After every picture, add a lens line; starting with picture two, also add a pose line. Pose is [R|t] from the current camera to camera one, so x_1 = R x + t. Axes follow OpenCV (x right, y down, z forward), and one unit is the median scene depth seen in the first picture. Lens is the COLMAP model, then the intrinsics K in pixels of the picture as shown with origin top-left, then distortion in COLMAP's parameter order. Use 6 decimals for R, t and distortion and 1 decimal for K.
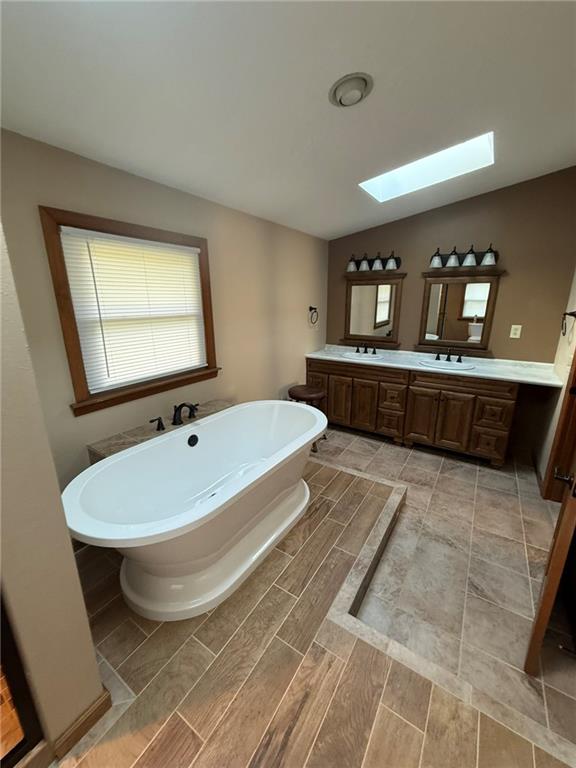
lens RADIAL K [[307.9, 0, 287.2], [0, 307.9, 381.7], [0, 0, 1]] dist [-0.001237, -0.000350]
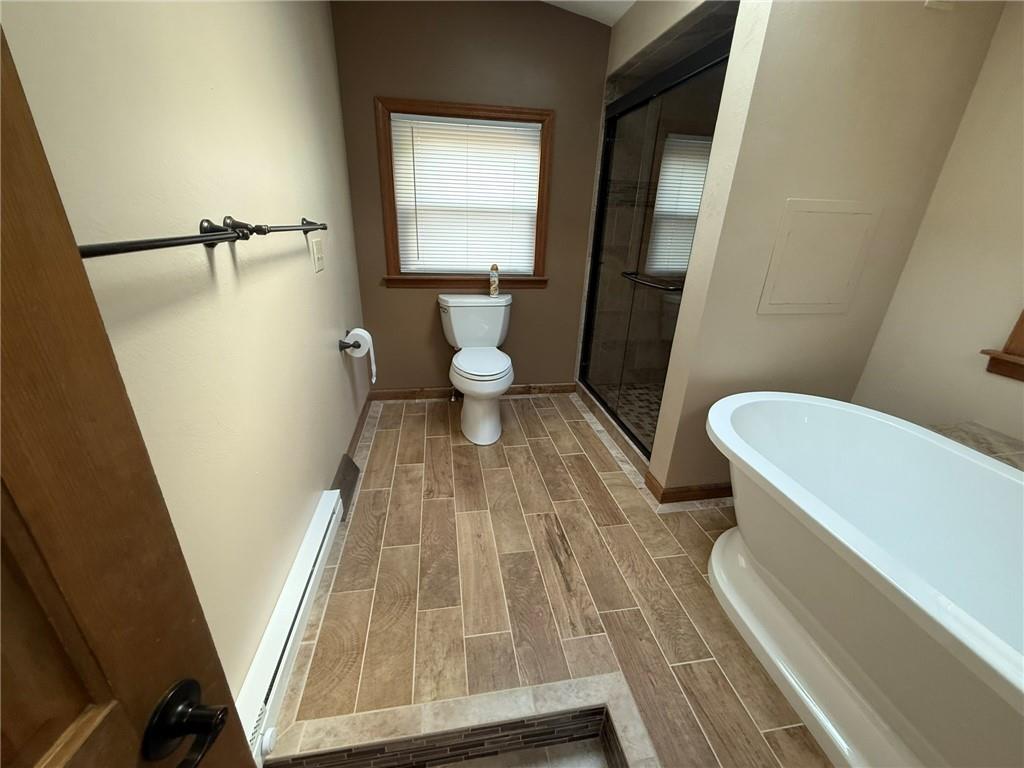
lens RADIAL K [[410.6, 0, 509.9], [0, 410.6, 384.5], [0, 0, 1]] dist [-0.001237, -0.000350]
pose [[-0.735629, 0.237506, -0.634383, 0.796688], [-0.208142, 0.811956, 0.545348, -0.164230], [0.644614, 0.533216, -0.547863, 1.135877]]
